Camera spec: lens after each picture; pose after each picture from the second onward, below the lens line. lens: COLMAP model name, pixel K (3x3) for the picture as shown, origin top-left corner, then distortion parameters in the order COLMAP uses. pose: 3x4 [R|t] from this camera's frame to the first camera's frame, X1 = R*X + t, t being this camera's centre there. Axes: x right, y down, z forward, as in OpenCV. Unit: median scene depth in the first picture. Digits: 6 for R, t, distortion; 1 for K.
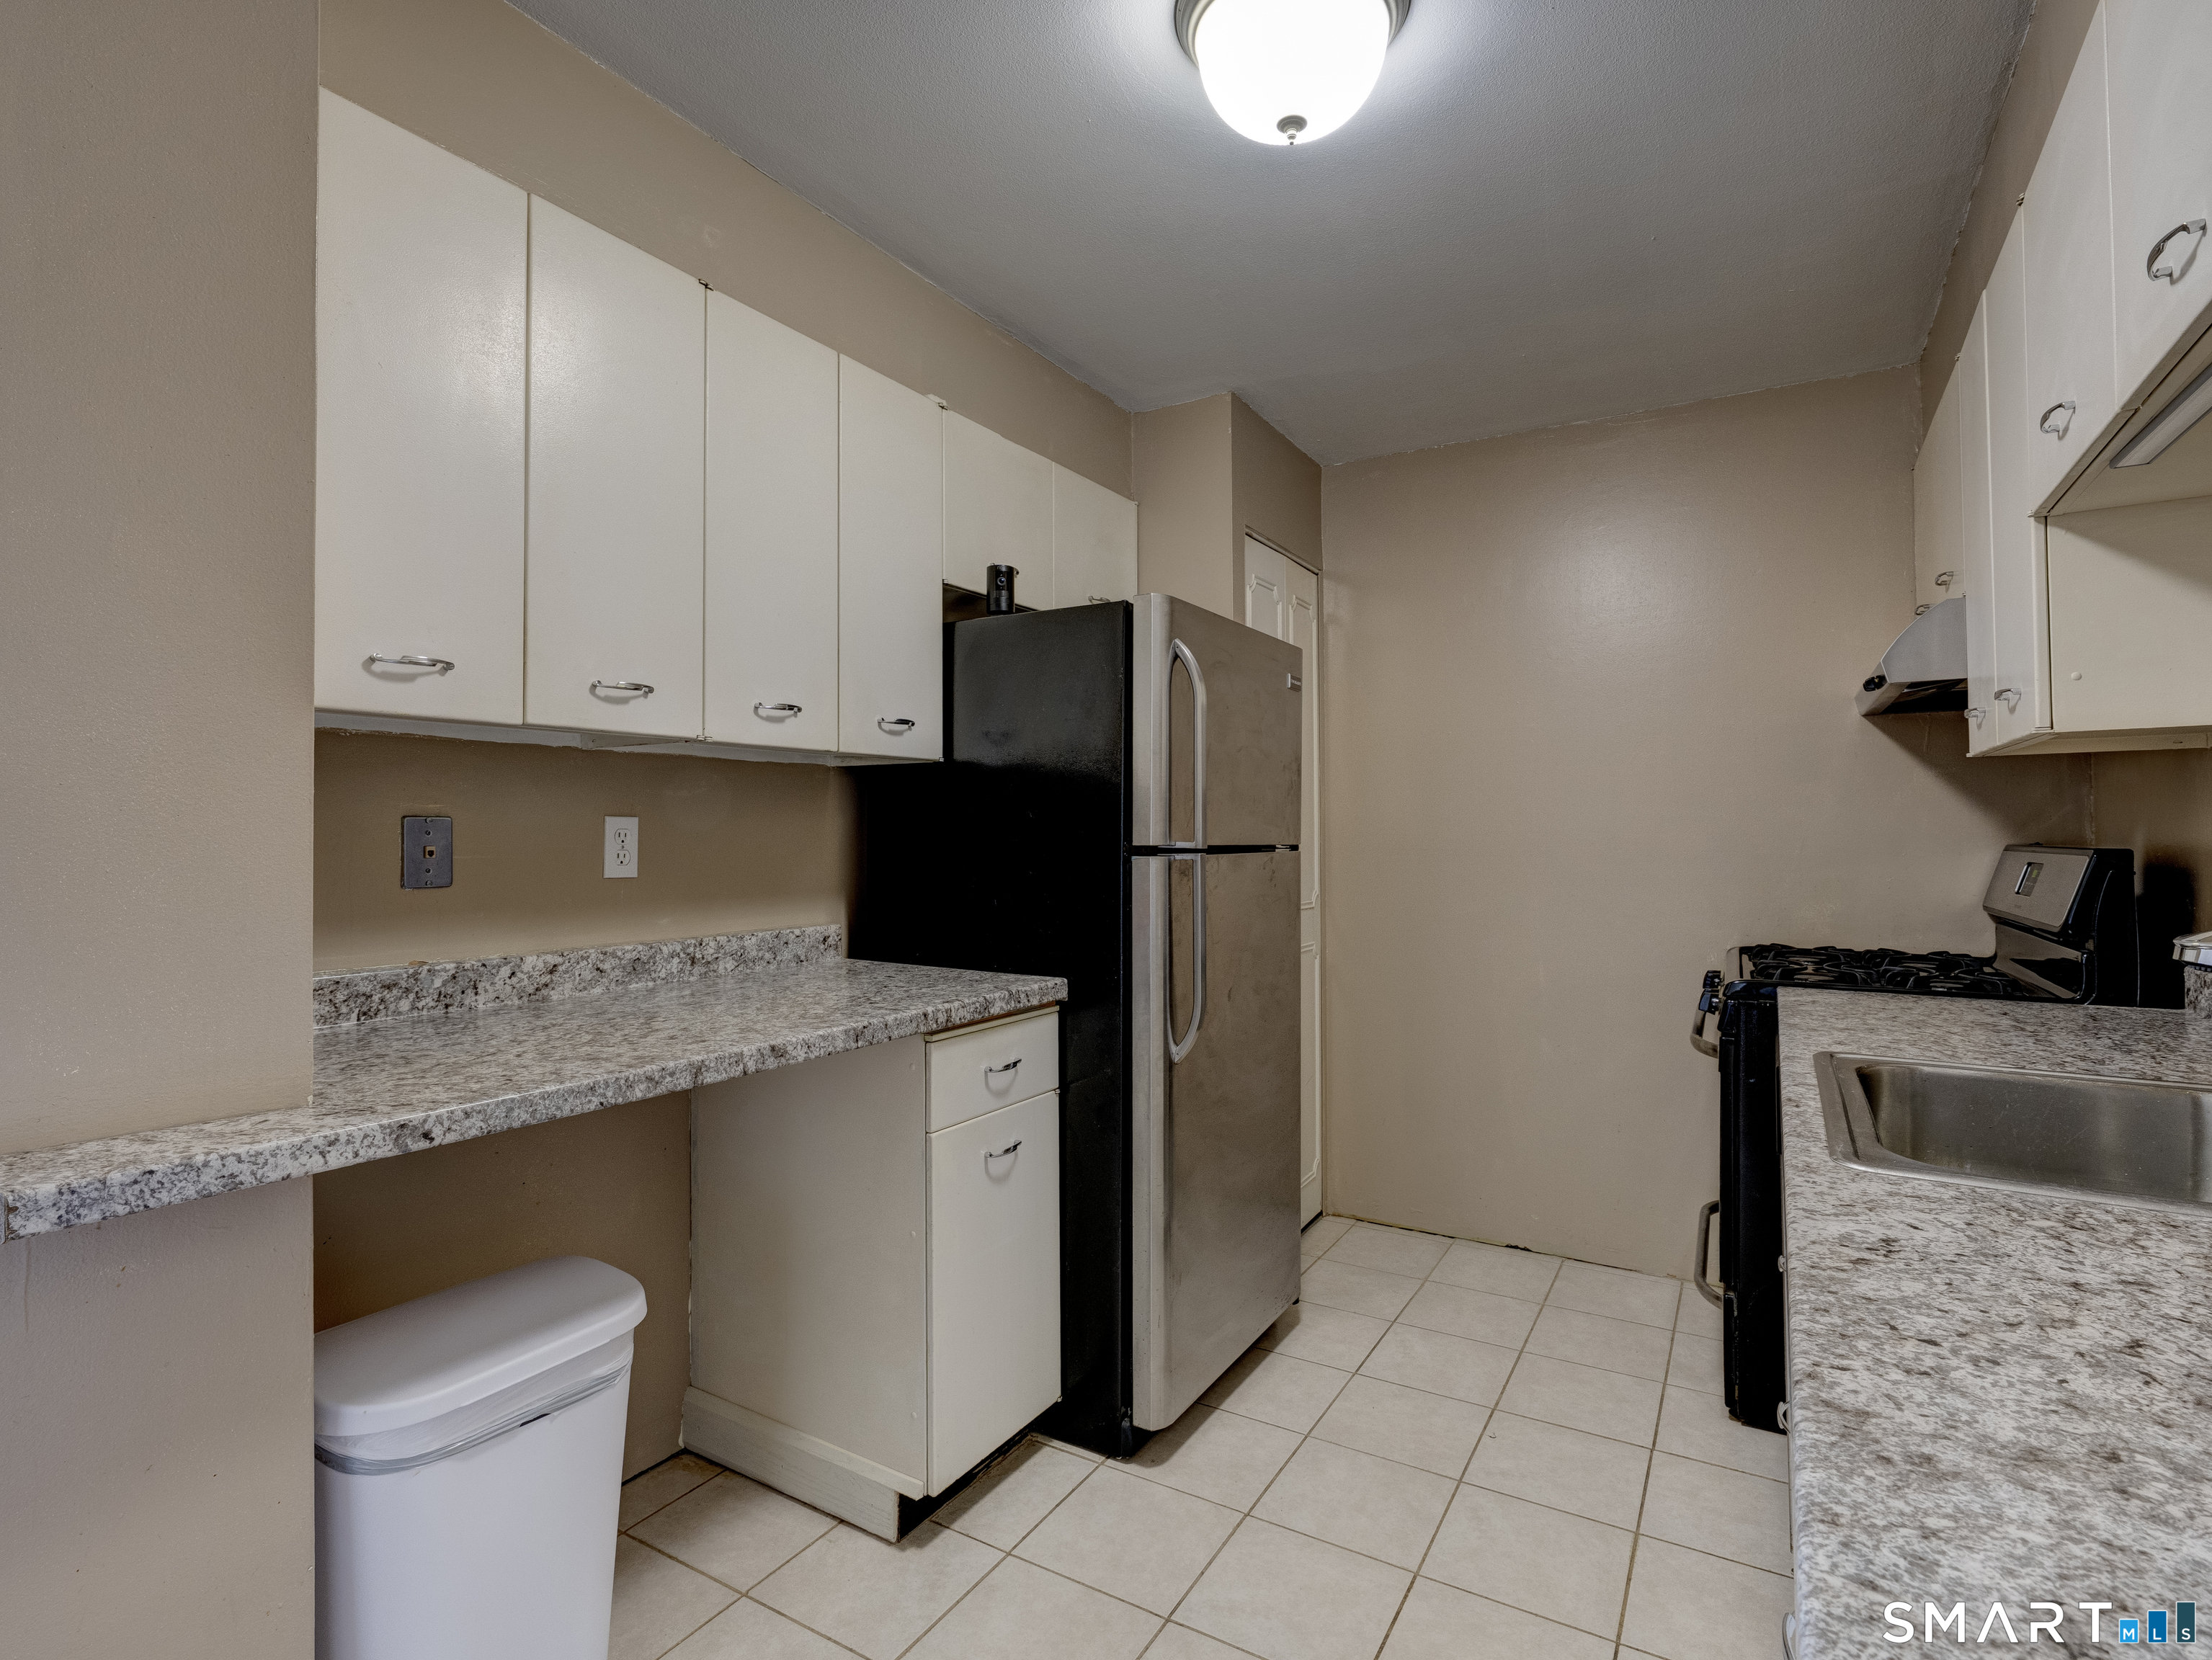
lens RADIAL K [[1095.9, 0, 1106.0], [0, 1095.9, 820.4], [0, 0, 1]] dist [-0.002683, -0.000435]
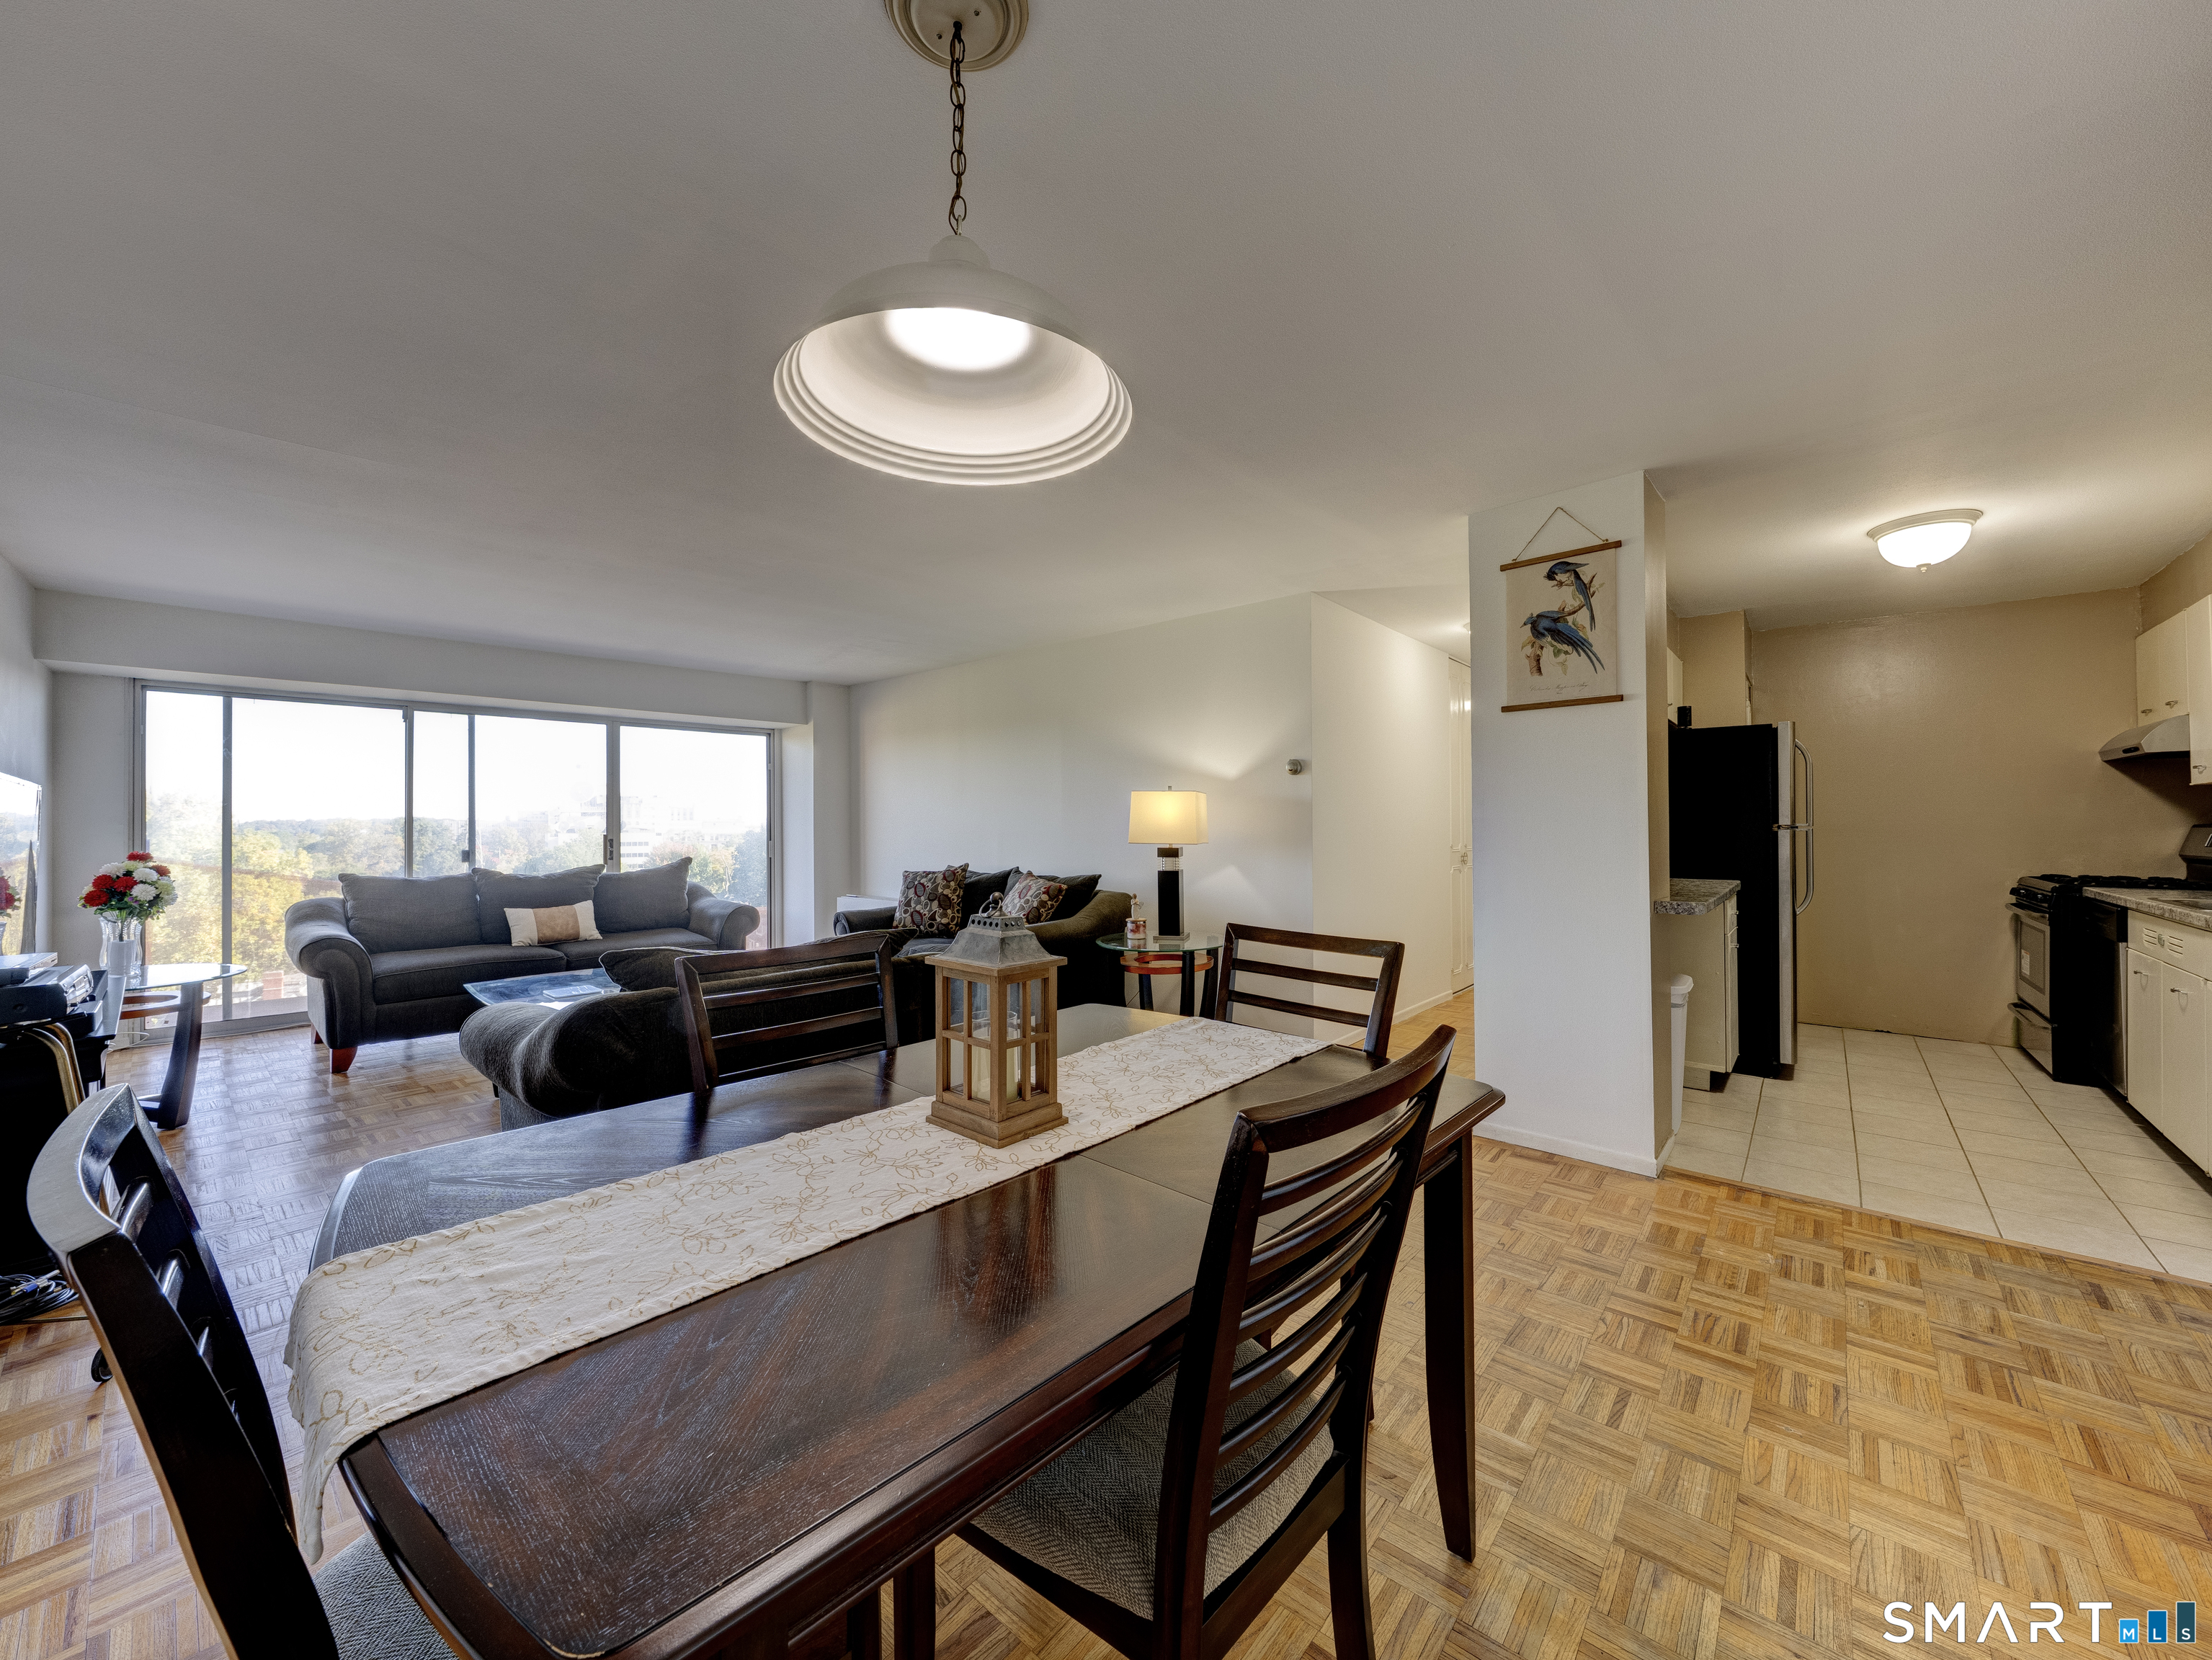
lens RADIAL K [[845.4, 0, 1103.2], [0, 845.4, 820.5], [0, 0, 1]] dist [-0.001840, 0.000161]
pose [[0.986311, -0.003737, -0.164855, -1.149285], [0.005072, 0.999958, 0.007682, -0.009669], [0.164819, -0.008413, 0.986288, -1.100506]]
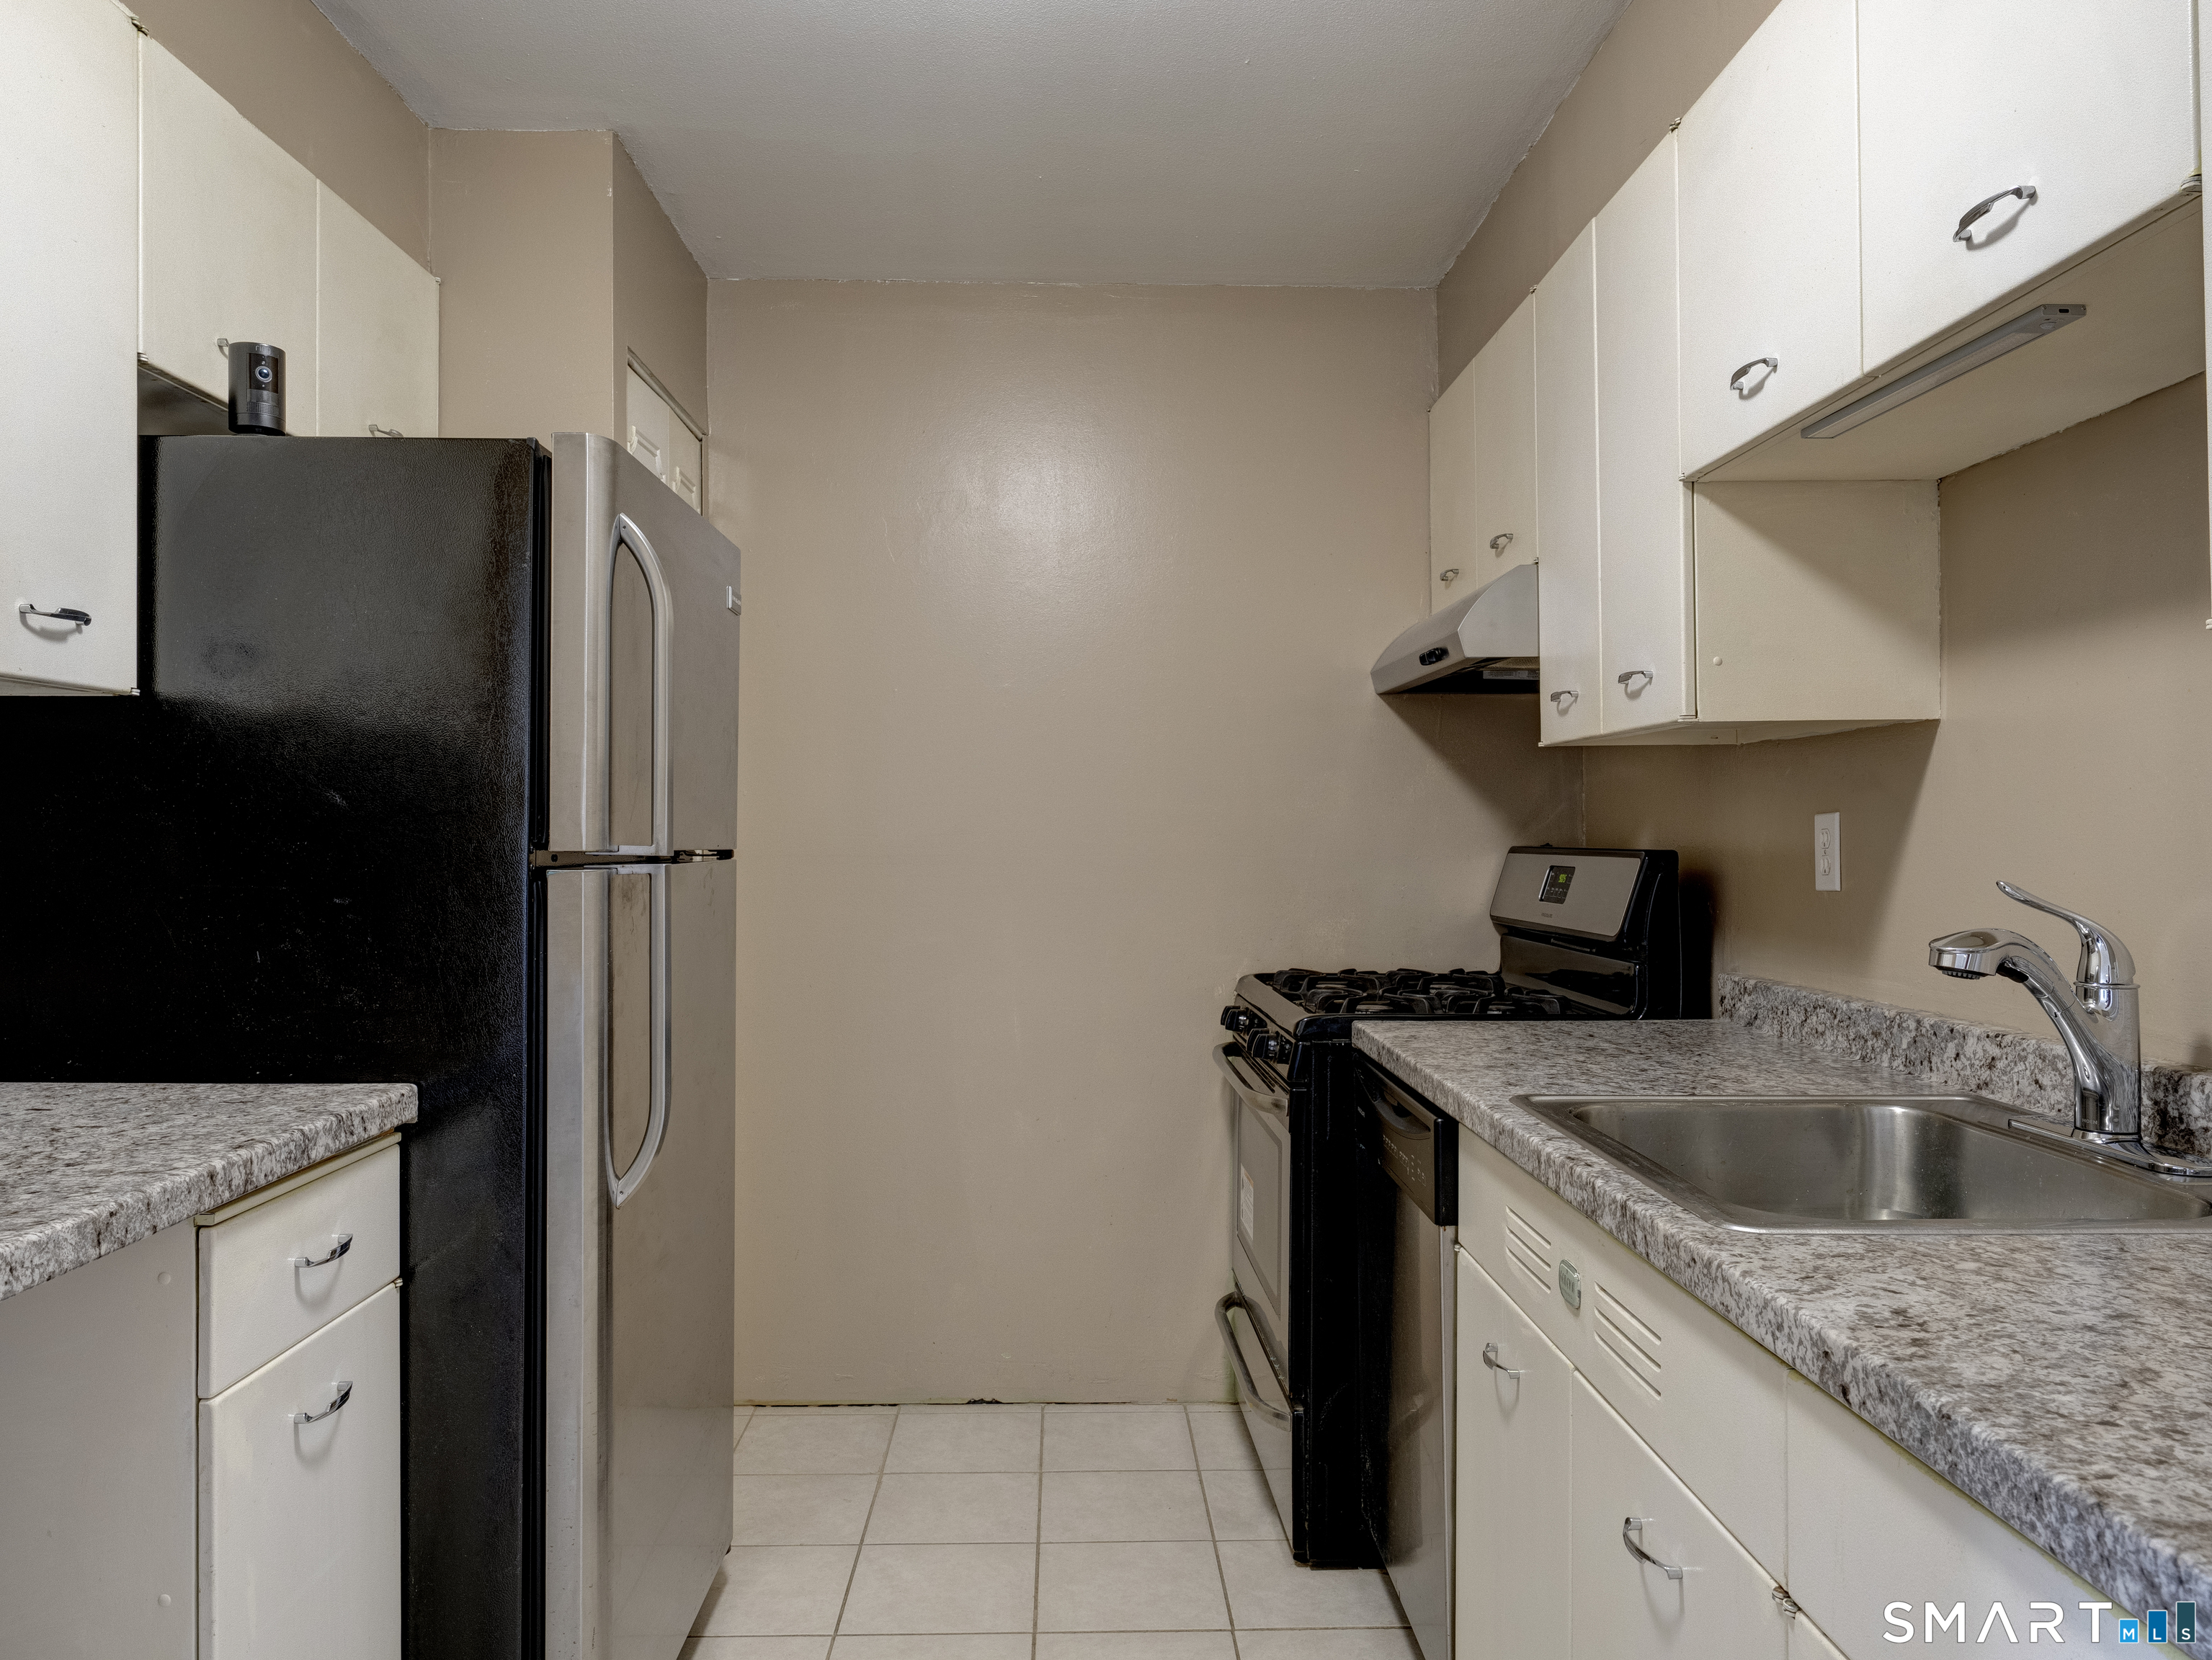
lens RADIAL K [[1568.9, 0, 1105.3], [0, 1568.9, 821.9], [0, 0, 1]] dist [0.000492, 0.001786]
pose [[0.845946, 0.005476, 0.533240, -0.176071], [-0.007747, 0.999968, 0.002021, 0.002696], [-0.533212, -0.005841, 0.845961, 0.117005]]
